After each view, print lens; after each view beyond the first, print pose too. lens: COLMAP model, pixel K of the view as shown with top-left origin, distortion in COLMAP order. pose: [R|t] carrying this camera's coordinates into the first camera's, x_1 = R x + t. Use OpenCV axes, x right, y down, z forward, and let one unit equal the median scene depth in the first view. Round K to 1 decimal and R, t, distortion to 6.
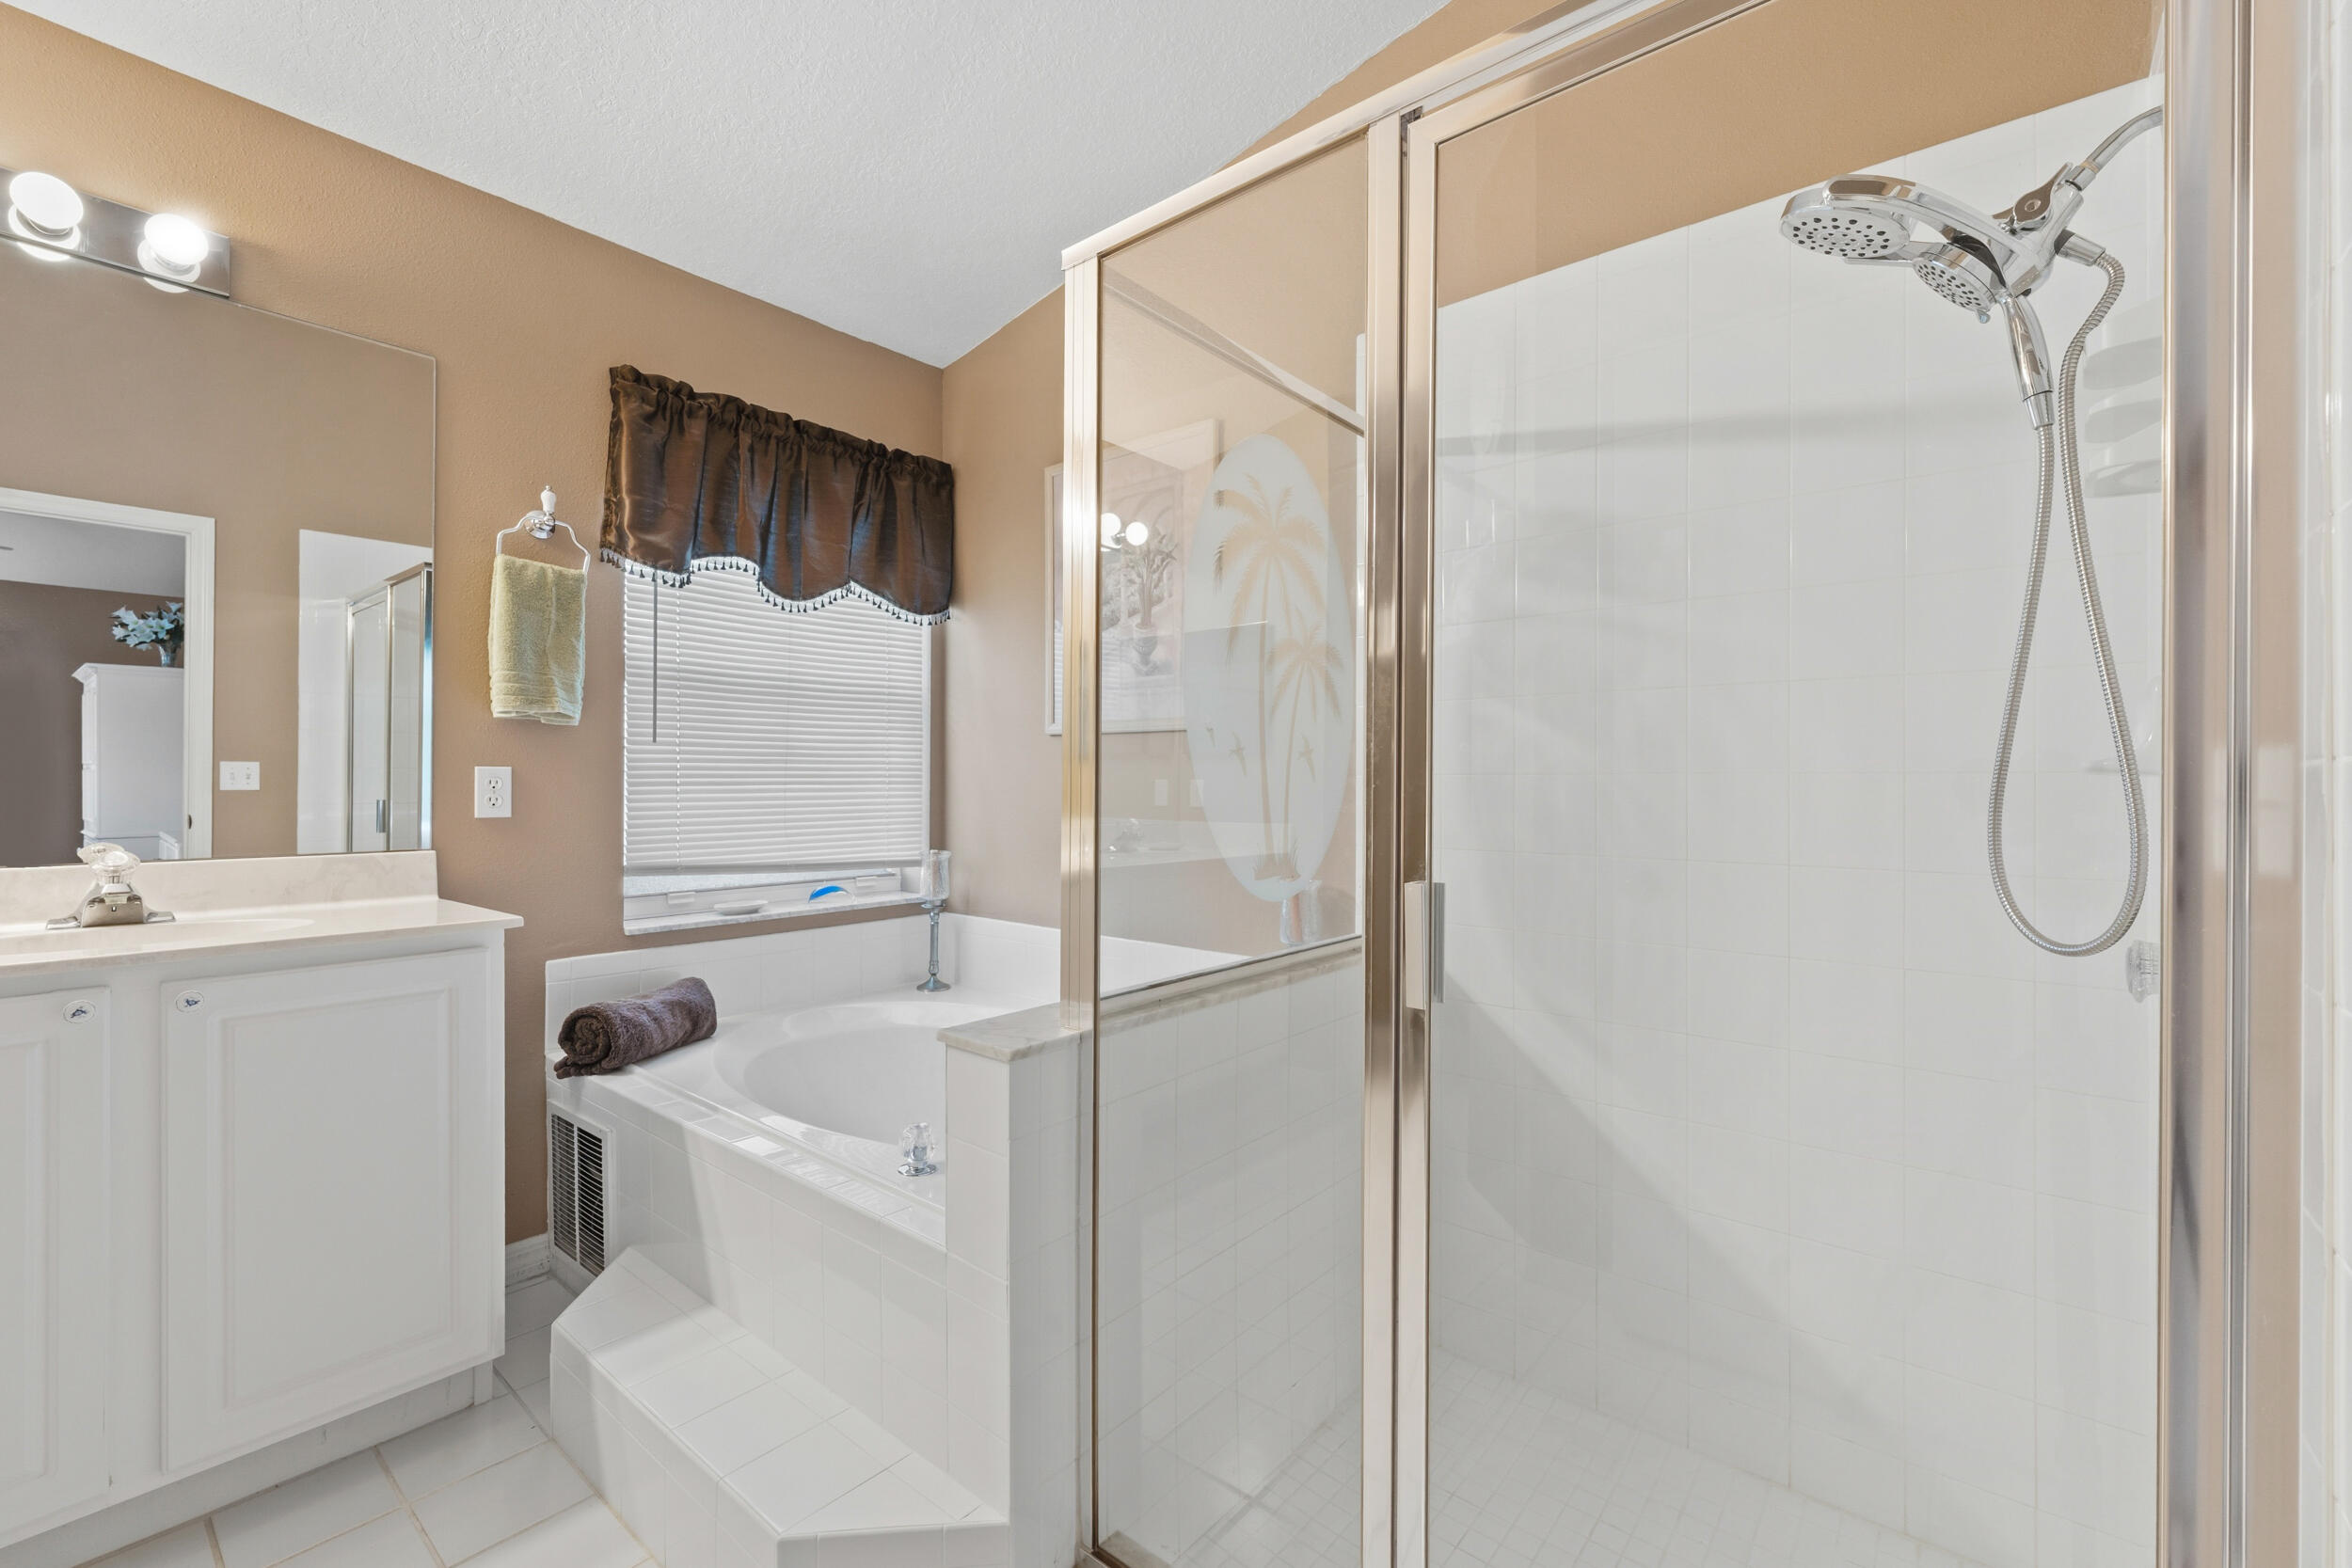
lens RADIAL K [[1065.3, 0, 1172.5], [0, 1065.3, 781.4], [0, 0, 1]] dist [0.000099, 0.000477]
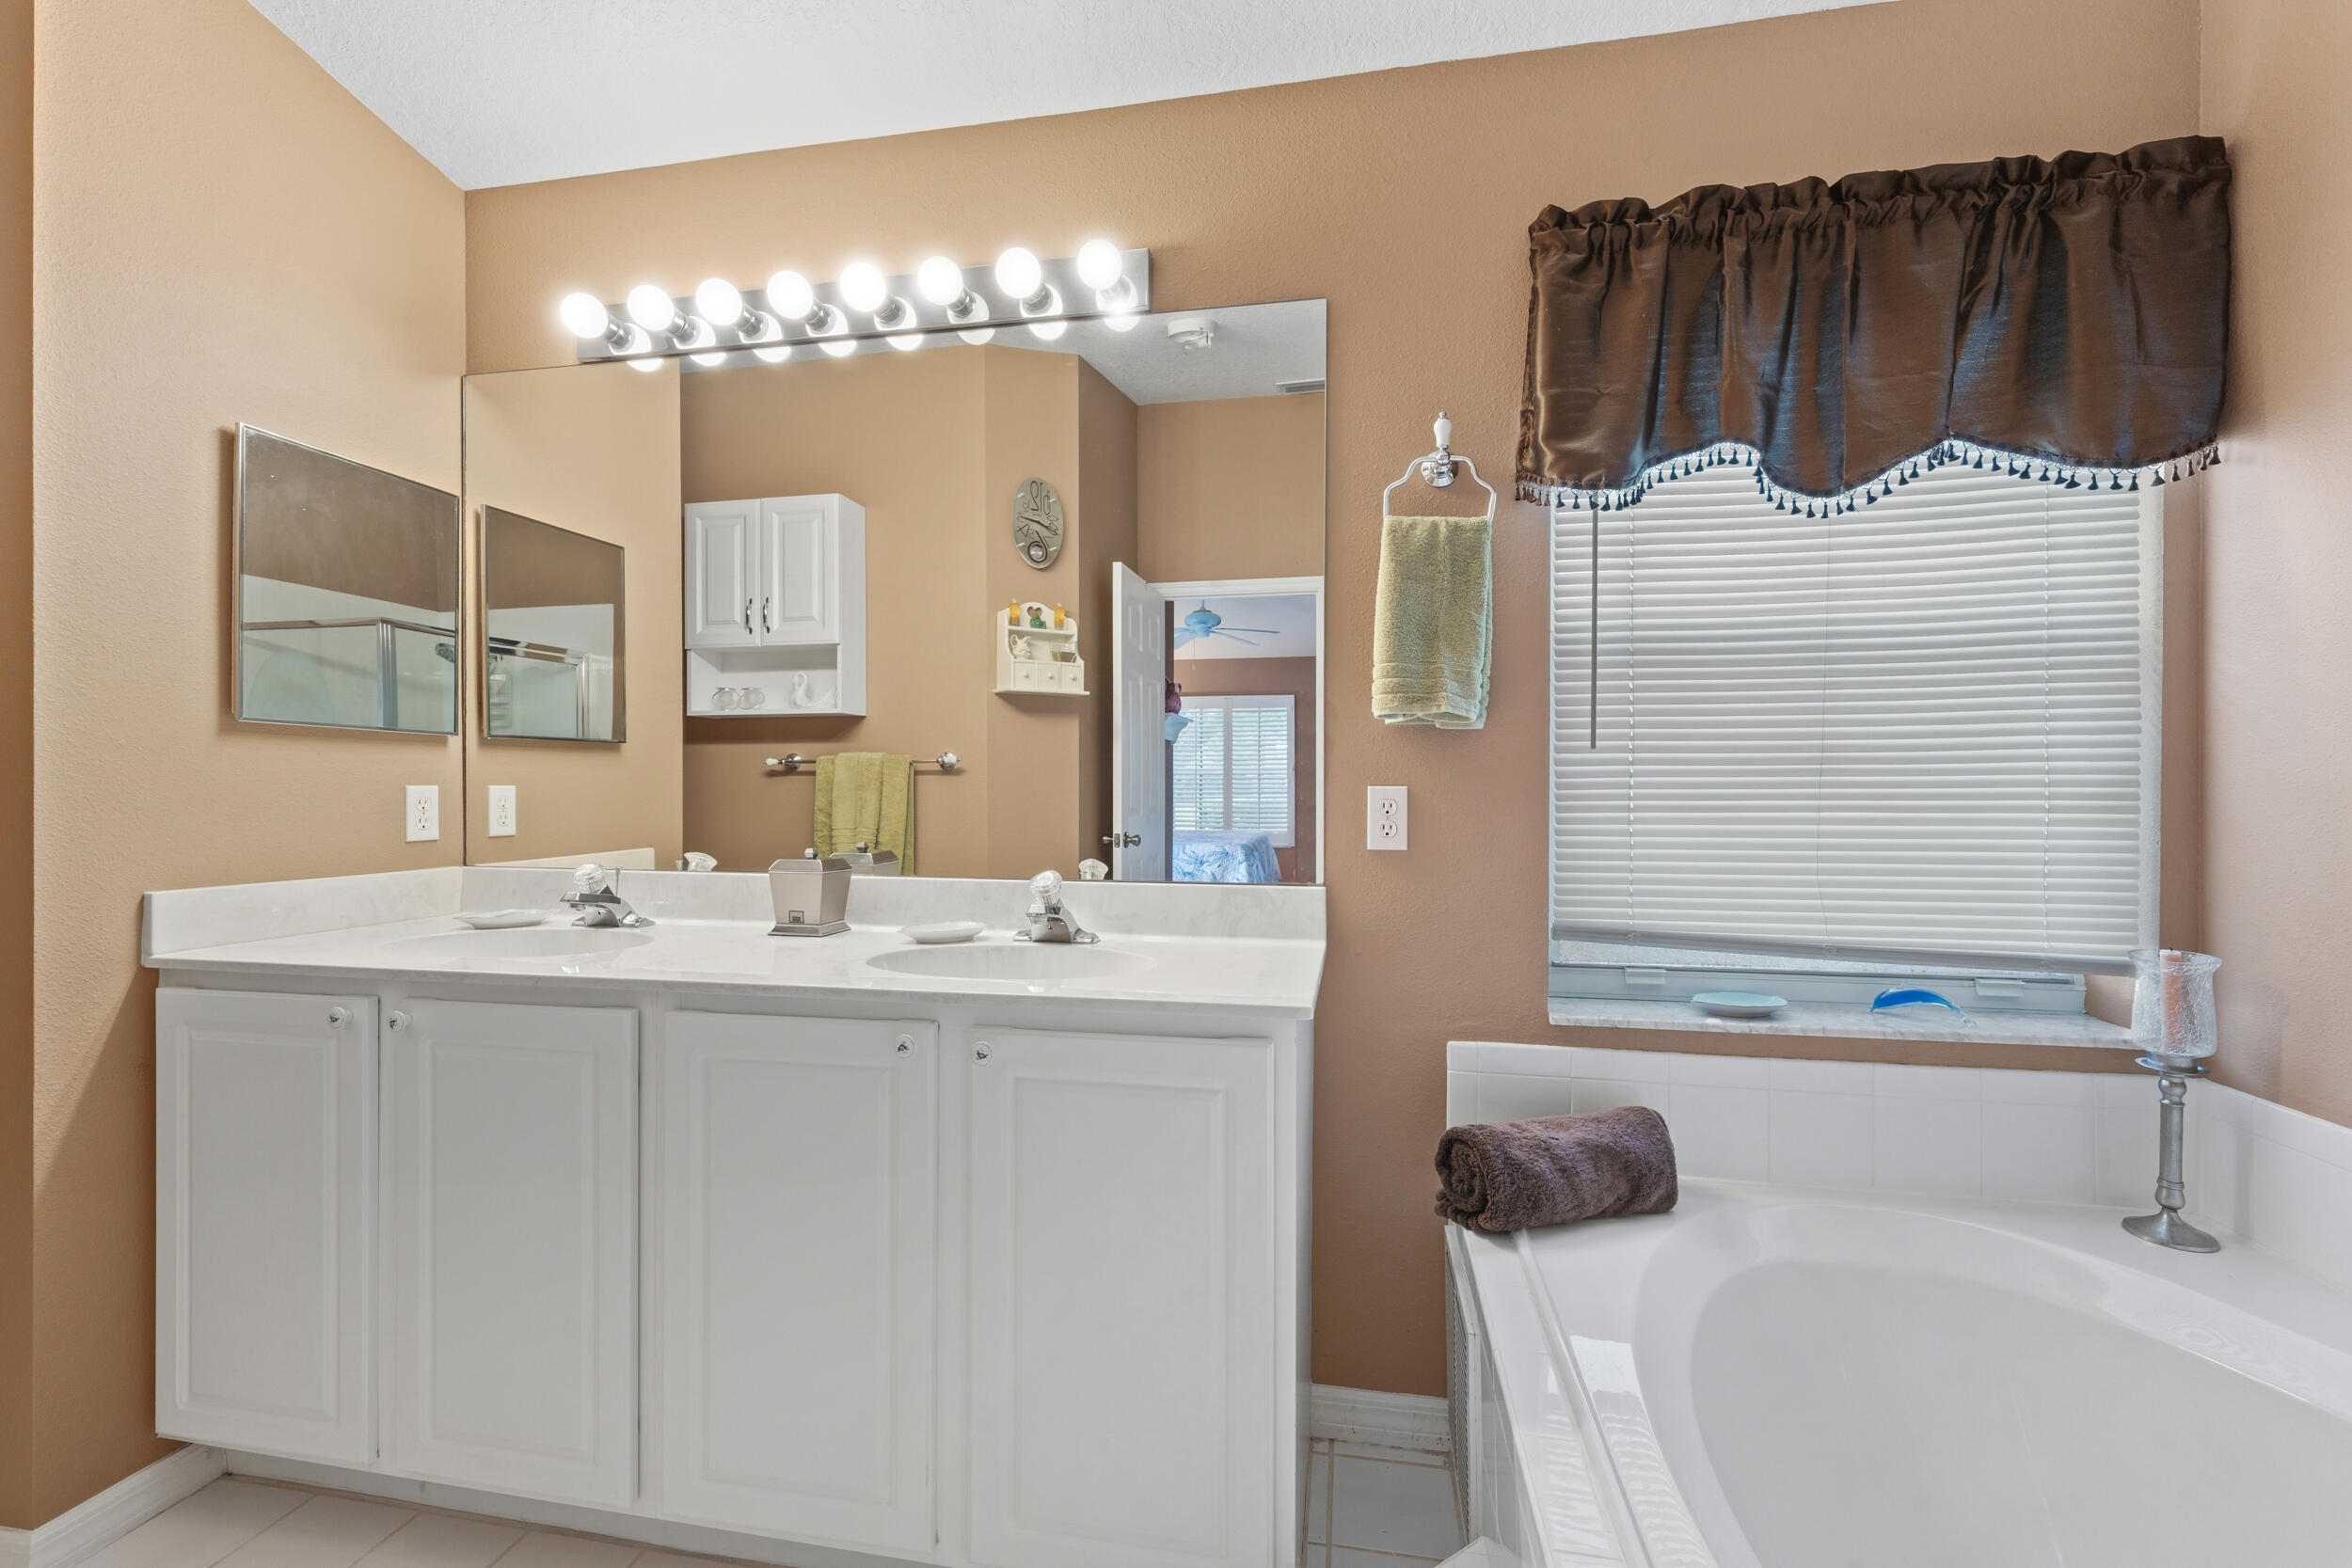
lens RADIAL K [[959.0, 0, 1170.7], [0, 959.0, 793.5], [0, 0, 1]] dist [-0.000769, 0.000395]
pose [[0.505230, 0.000958, -0.862984, -0.088980], [-0.001166, 0.999999, 0.000428, -0.007602], [0.862984, 0.000790, 0.505231, 0.444053]]
